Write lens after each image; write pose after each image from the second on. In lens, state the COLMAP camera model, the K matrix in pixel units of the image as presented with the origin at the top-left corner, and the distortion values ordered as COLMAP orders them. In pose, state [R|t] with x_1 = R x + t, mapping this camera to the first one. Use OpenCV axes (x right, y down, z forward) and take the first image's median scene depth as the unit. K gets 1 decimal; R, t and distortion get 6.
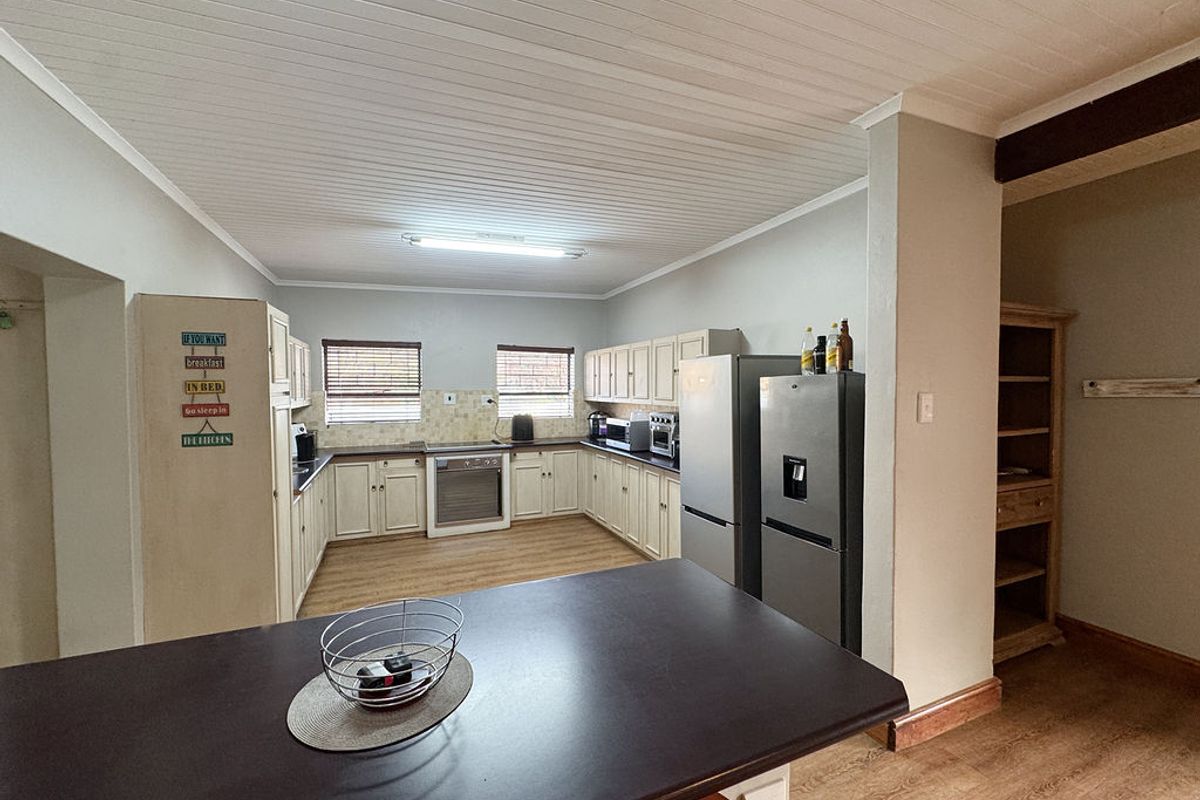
lens RADIAL K [[491.3, 0, 600.0], [0, 491.3, 400.0], [0, 0, 1]] dist [0.000574, 0.000075]
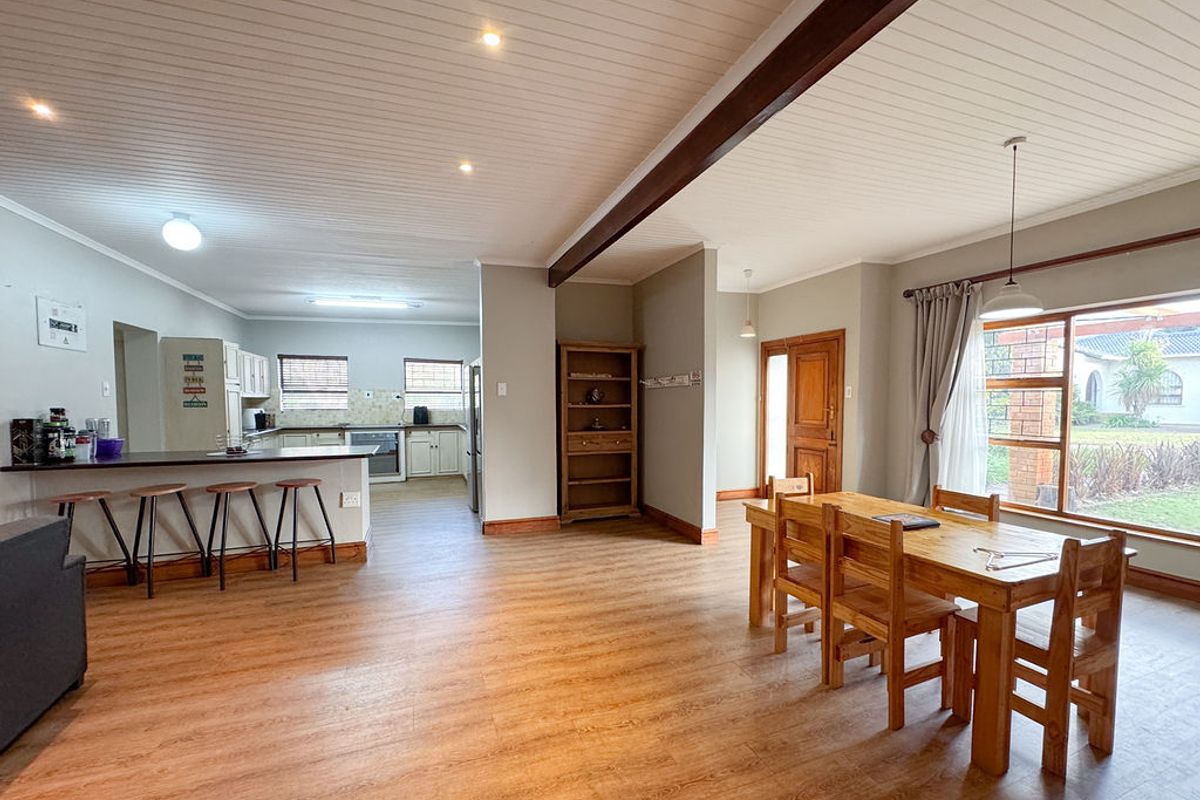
lens RADIAL K [[492.7, 0, 604.9], [0, 492.7, 422.1], [0, 0, 1]] dist [0.001094, 0.000087]
pose [[0.999961, 0.005626, -0.006783, 0.449218], [-0.005463, 0.999699, 0.023918, 0.043285], [0.006916, -0.023880, 0.999691, -0.511259]]
